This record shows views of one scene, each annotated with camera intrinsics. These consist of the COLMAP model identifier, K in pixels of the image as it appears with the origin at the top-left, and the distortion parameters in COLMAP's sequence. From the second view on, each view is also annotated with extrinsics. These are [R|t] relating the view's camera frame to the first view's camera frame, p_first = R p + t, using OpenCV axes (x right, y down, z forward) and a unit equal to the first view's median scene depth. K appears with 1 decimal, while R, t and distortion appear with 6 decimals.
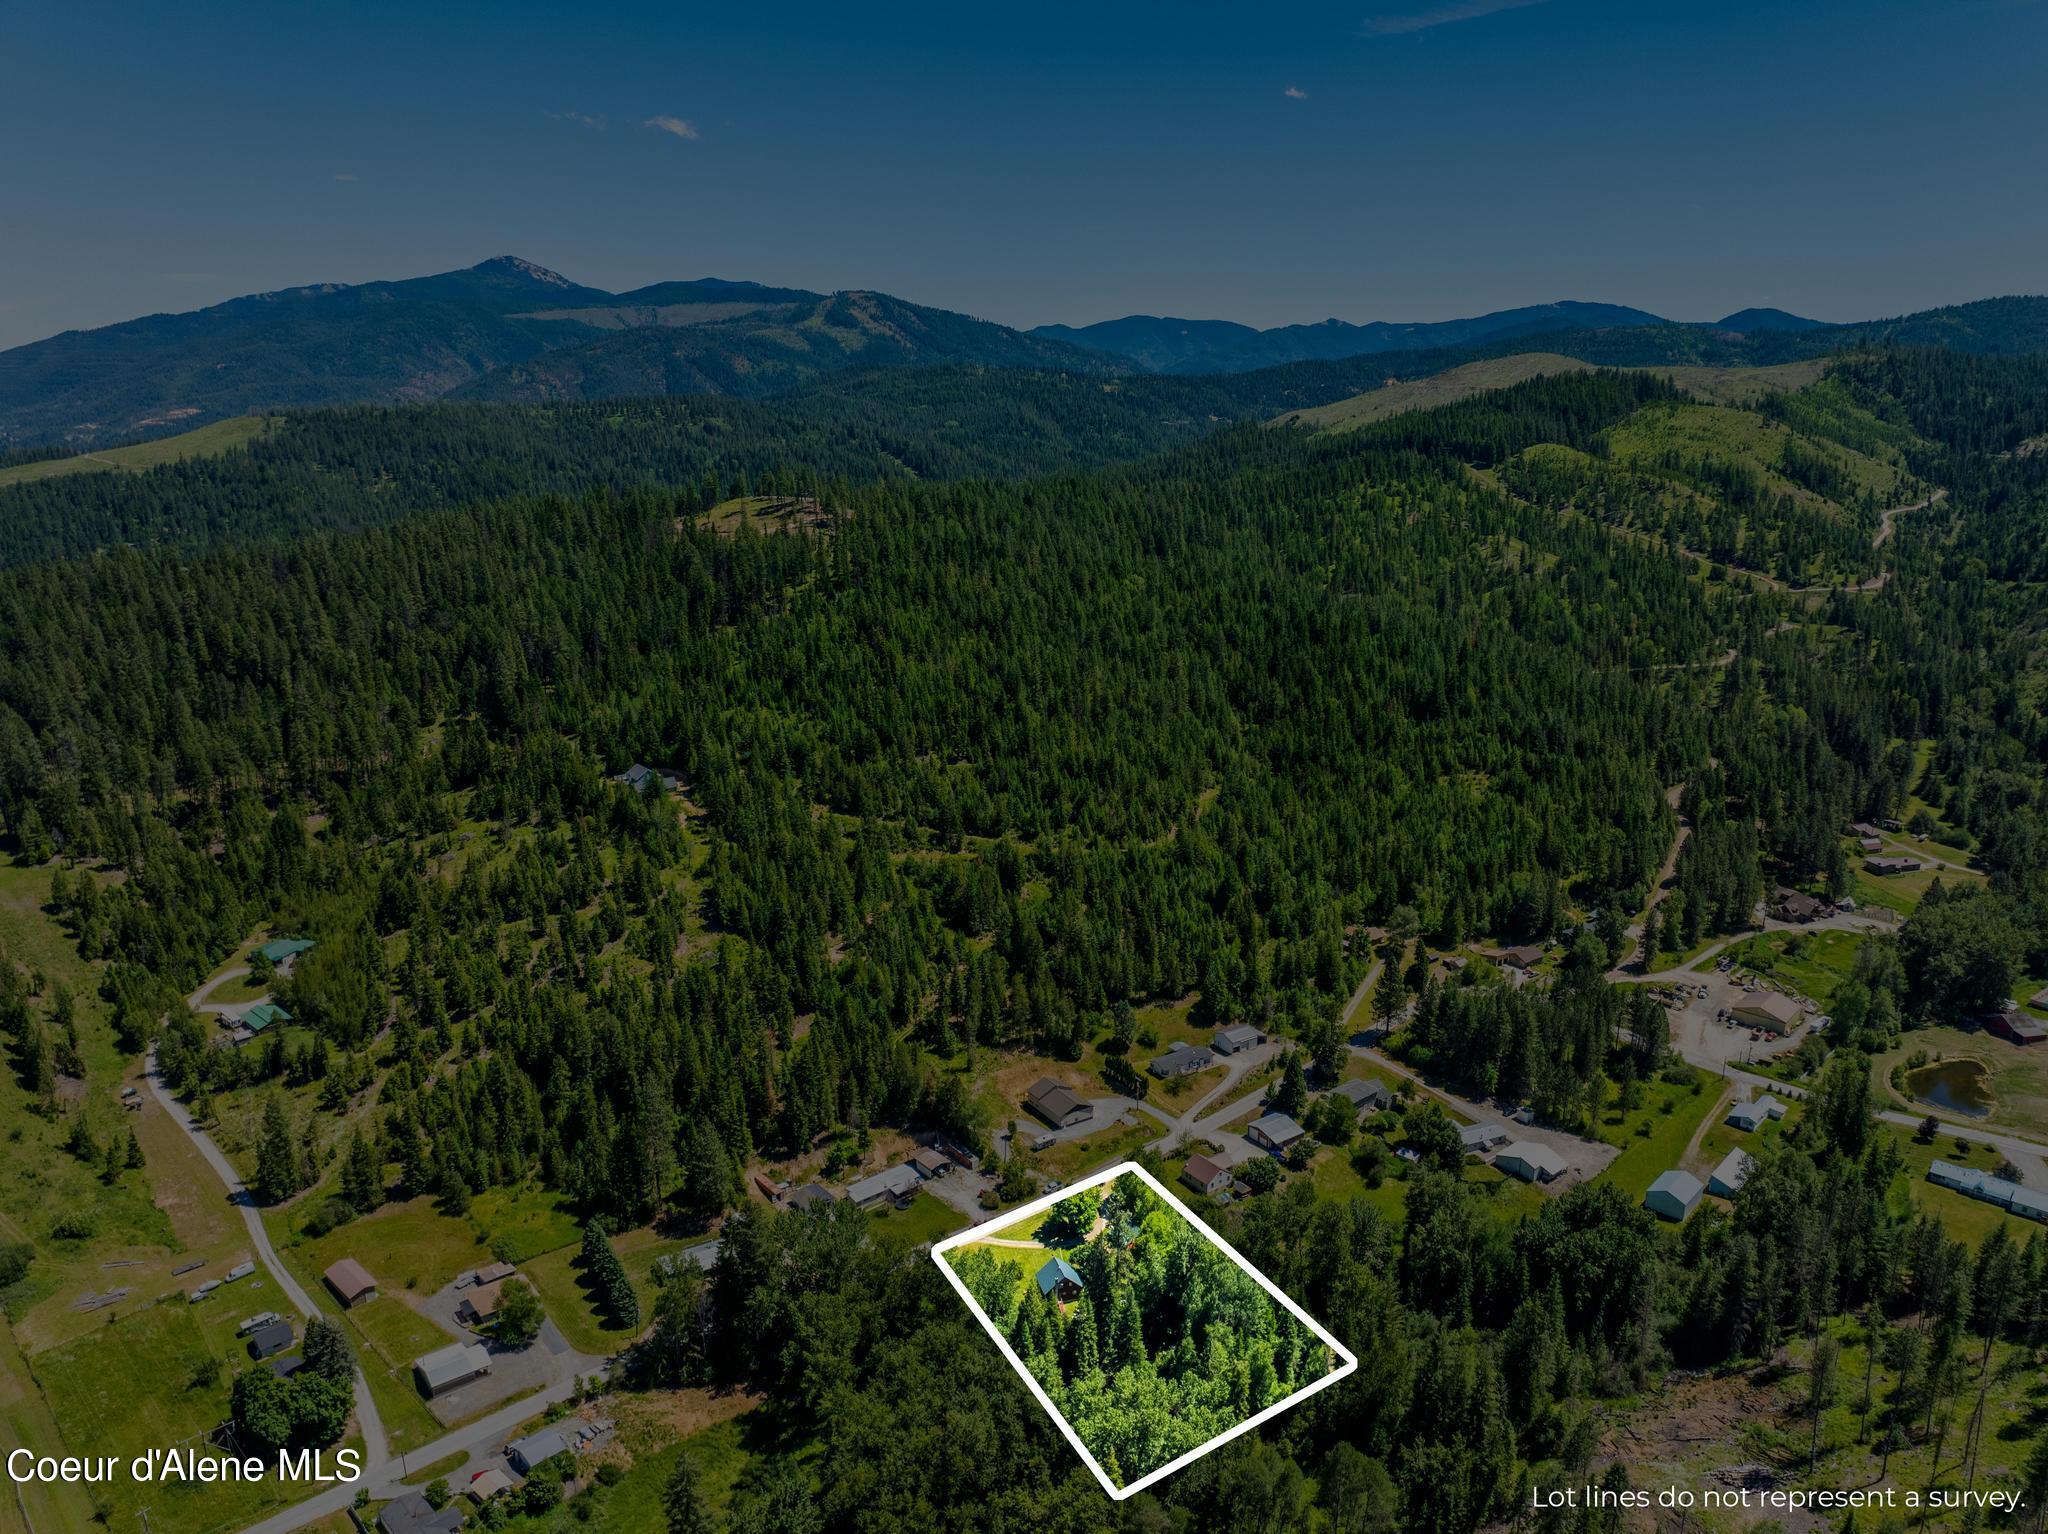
lens RADIAL K [[1447.7, 0, 1032.0], [0, 1447.7, 759.7], [0, 0, 1]] dist [-0.052289, 0.021072]
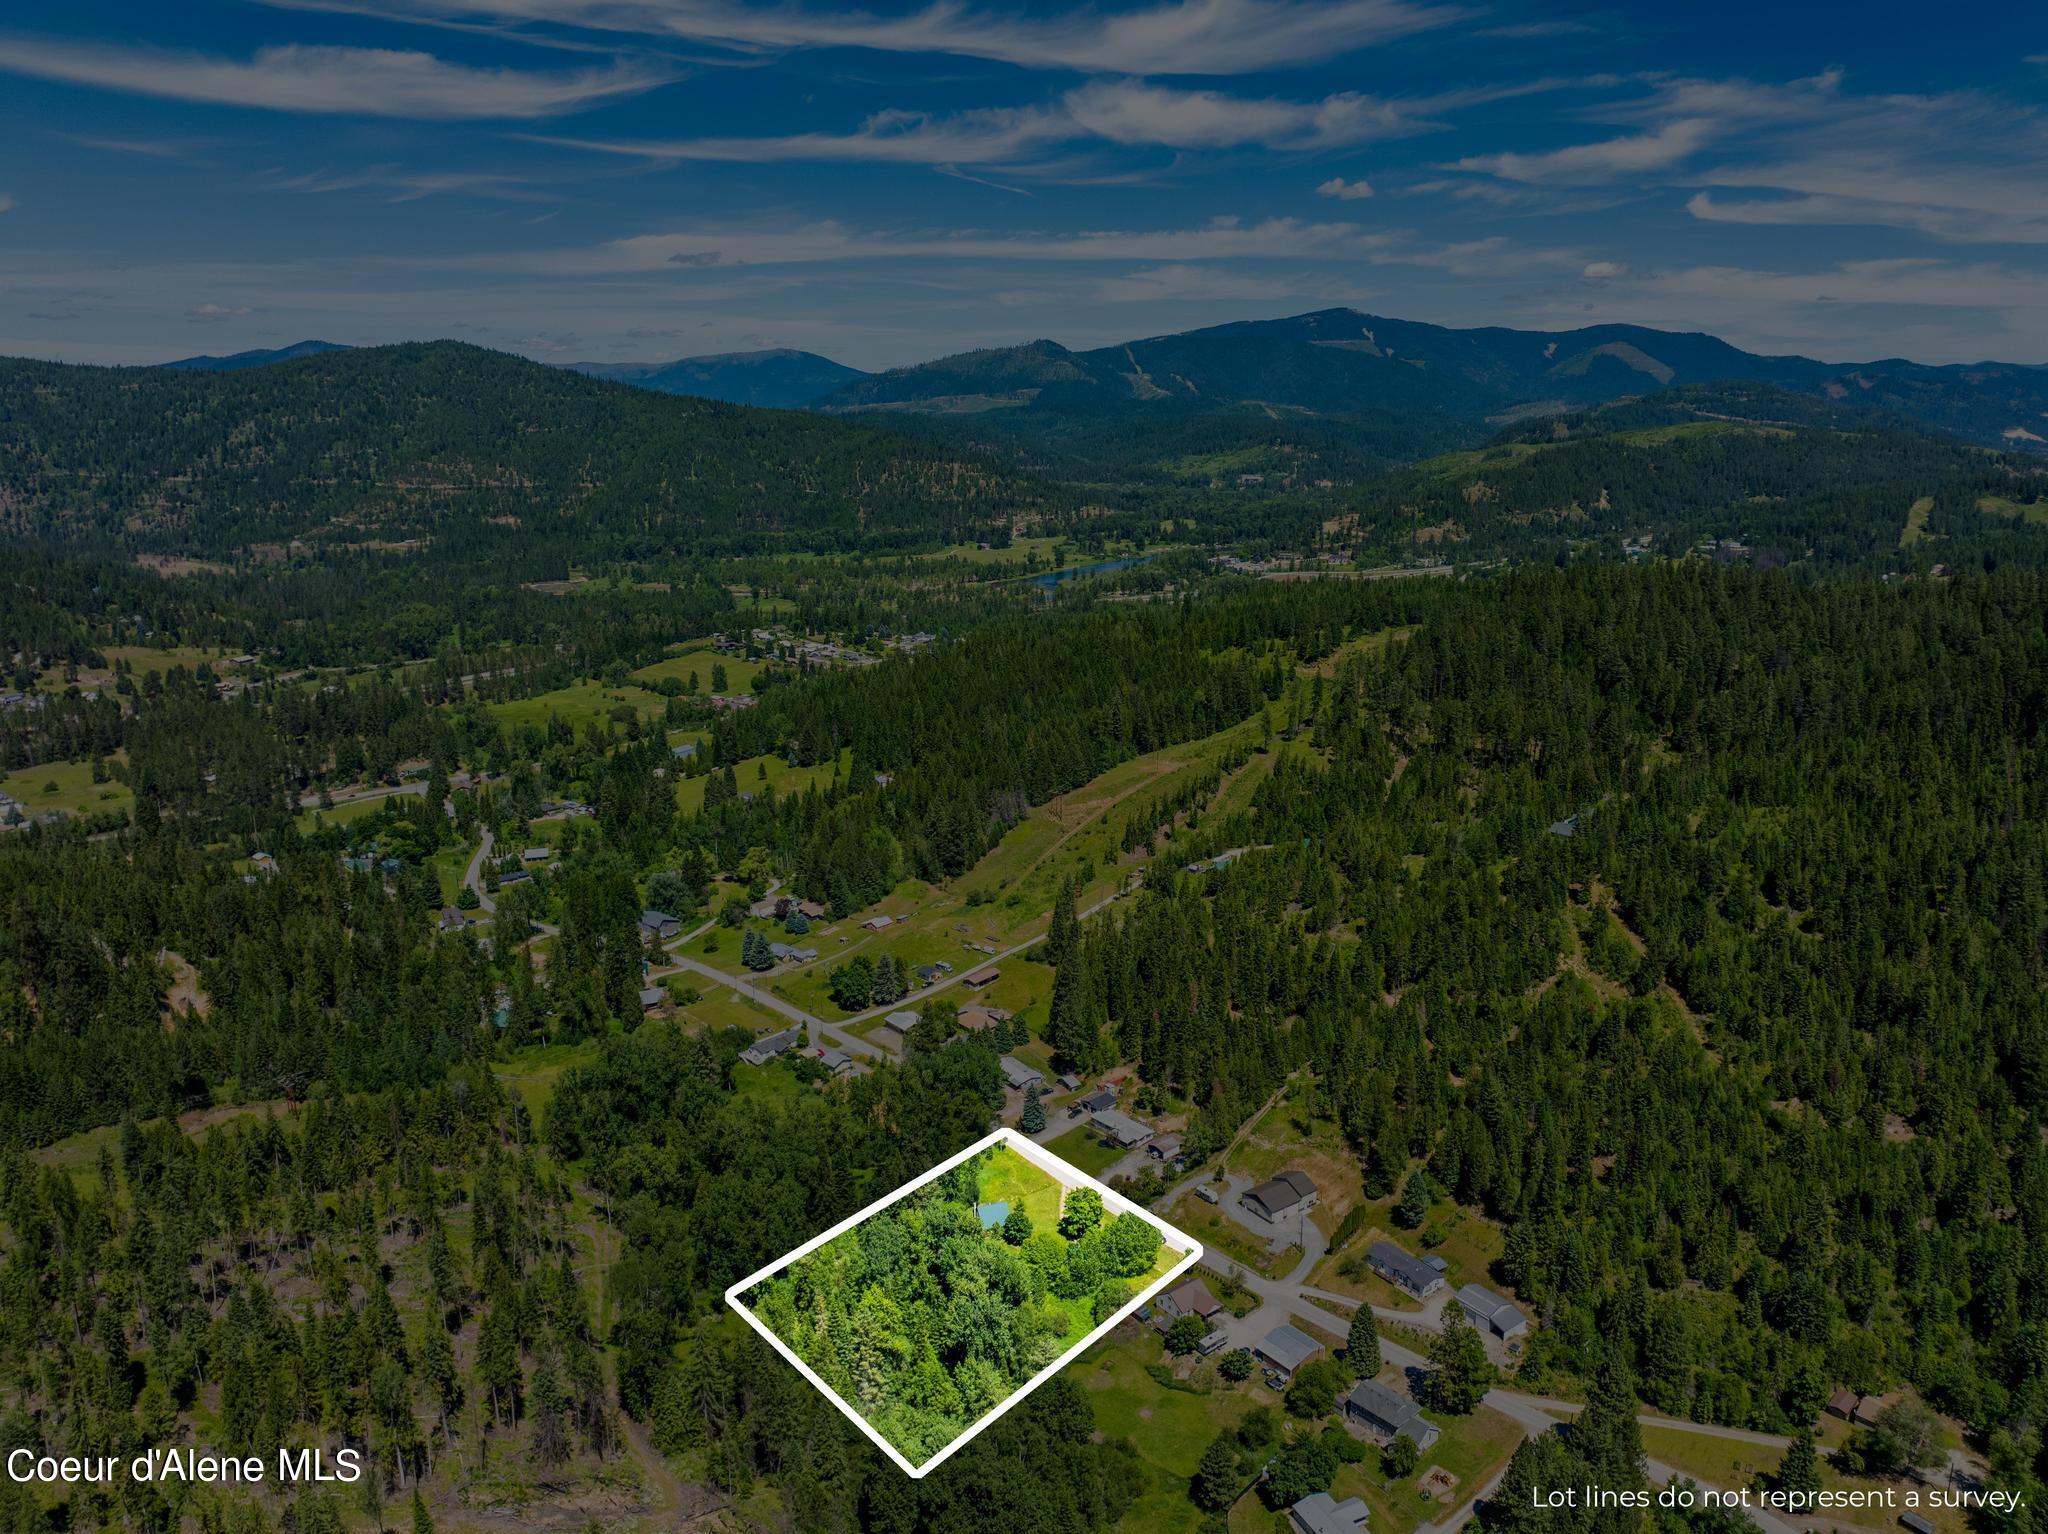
lens RADIAL K [[1424.7, 0, 1025.5], [0, 1424.7, 831.8], [0, 0, 1]] dist [-0.052096, 0.022470]
pose [[0.023436, 0.281465, -0.959285, 0.302552], [-0.246416, 0.931570, 0.267313, -0.067799], [0.968881, 0.230118, 0.091190, 0.256205]]
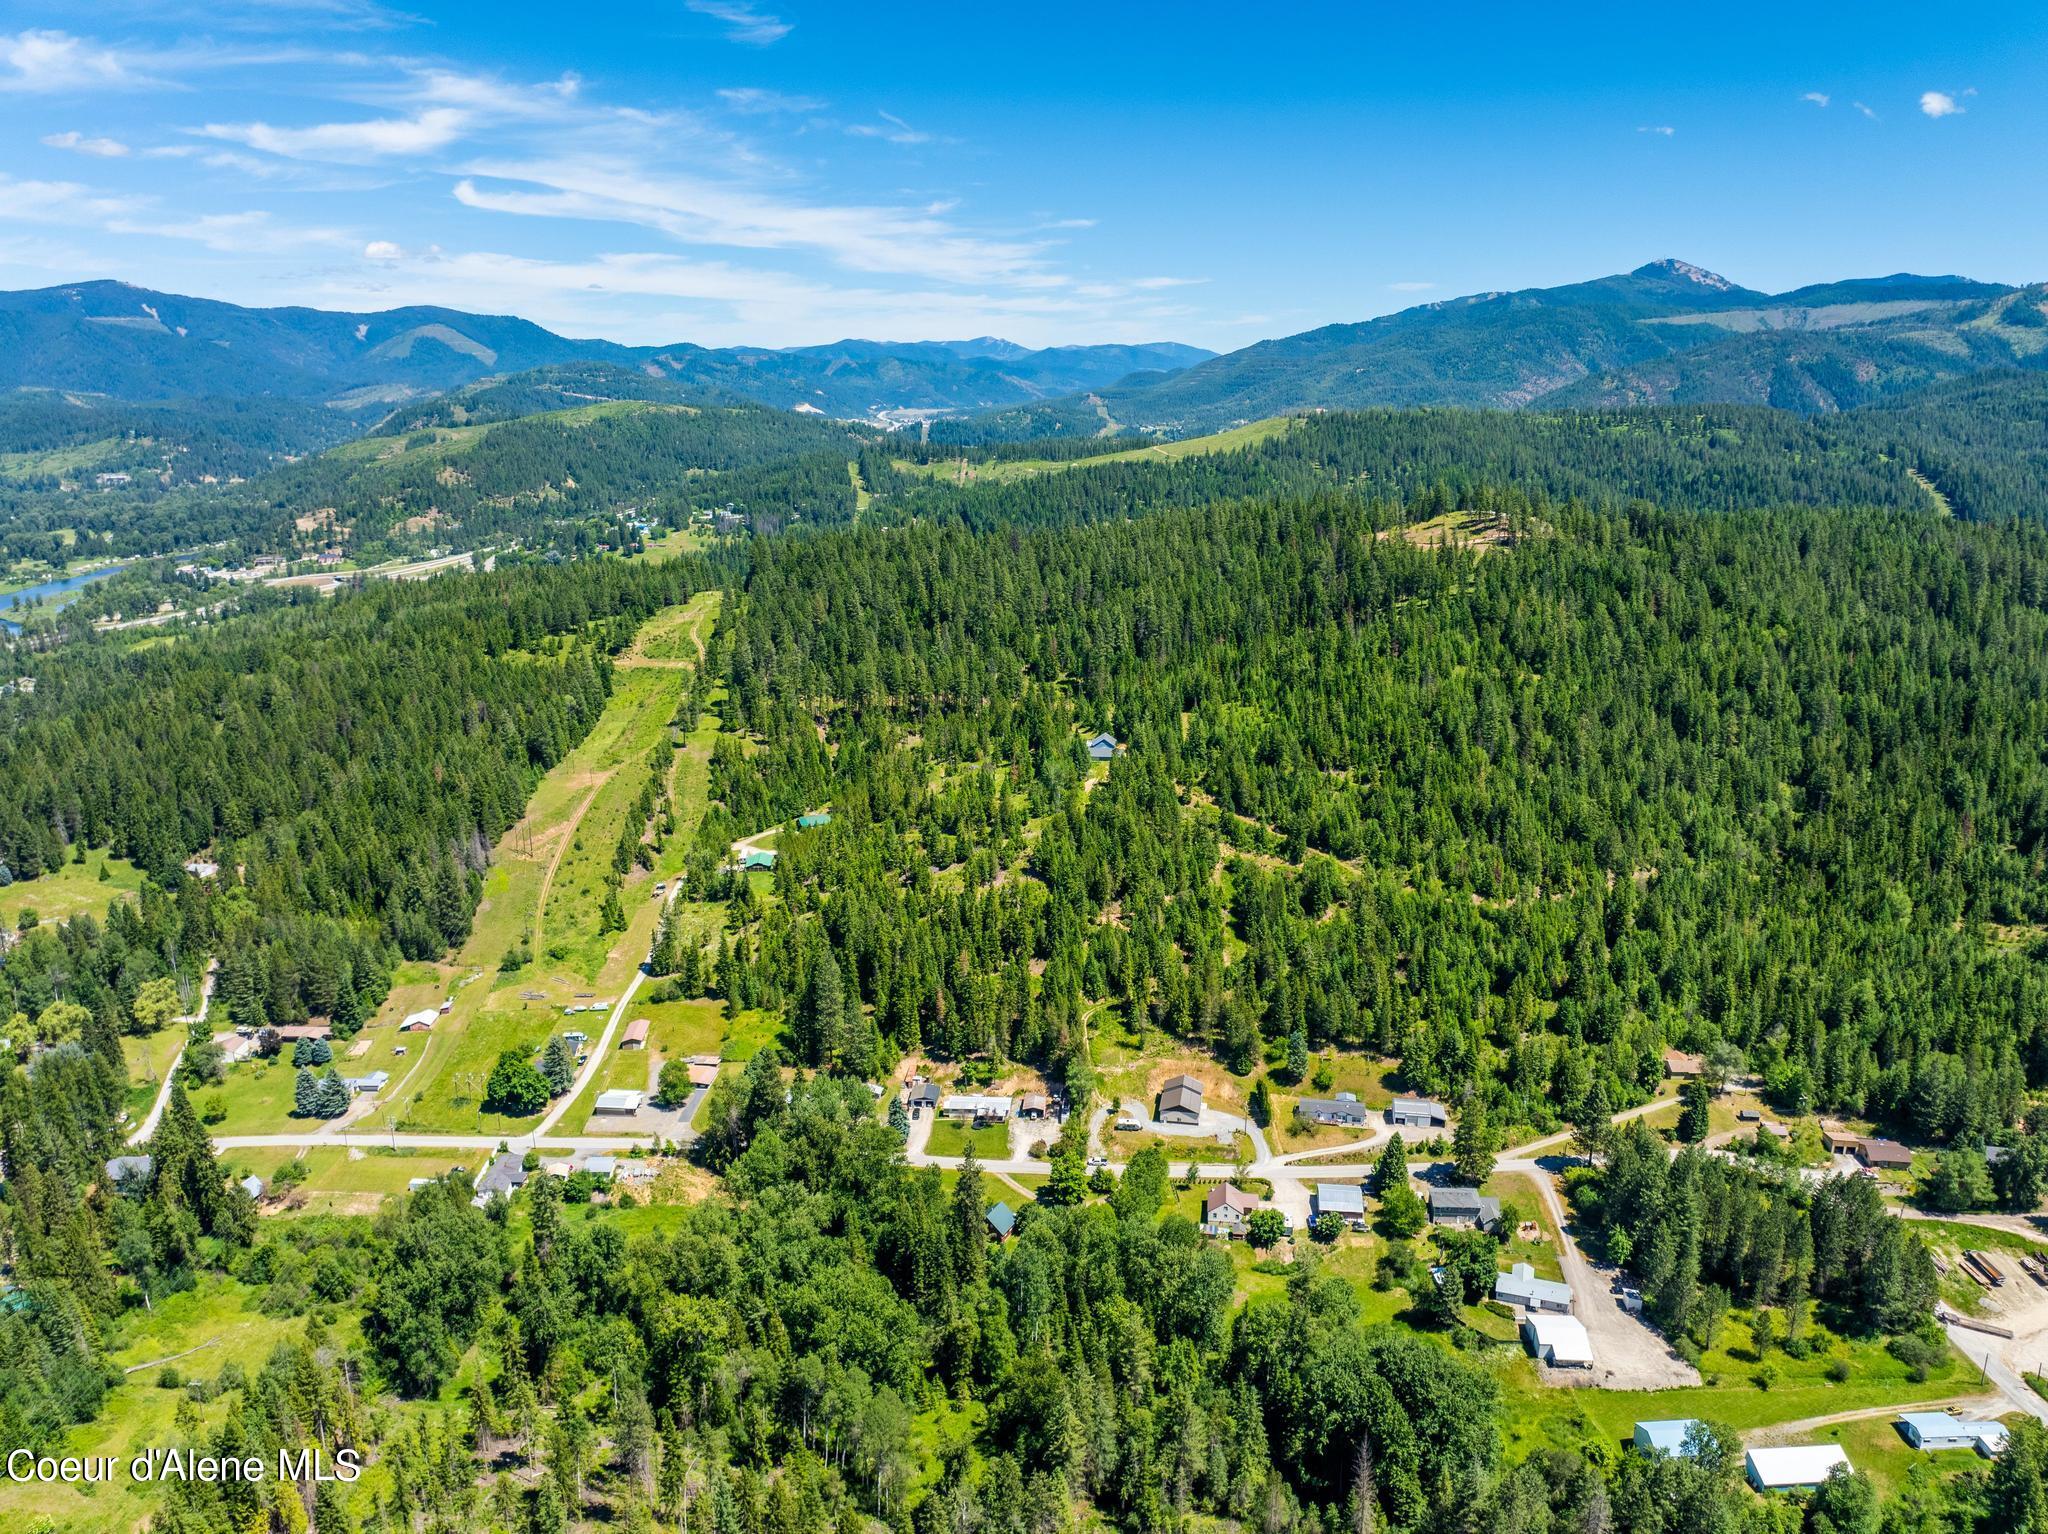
lens RADIAL K [[1447.7, 0, 1032.0], [0, 1447.7, 759.7], [0, 0, 1]] dist [-0.052289, 0.021072]
pose [[0.723050, 0.167709, -0.670129, 0.216135], [-0.169550, 0.983493, 0.063193, -0.018012], [0.669665, 0.067929, 0.739550, 0.054767]]
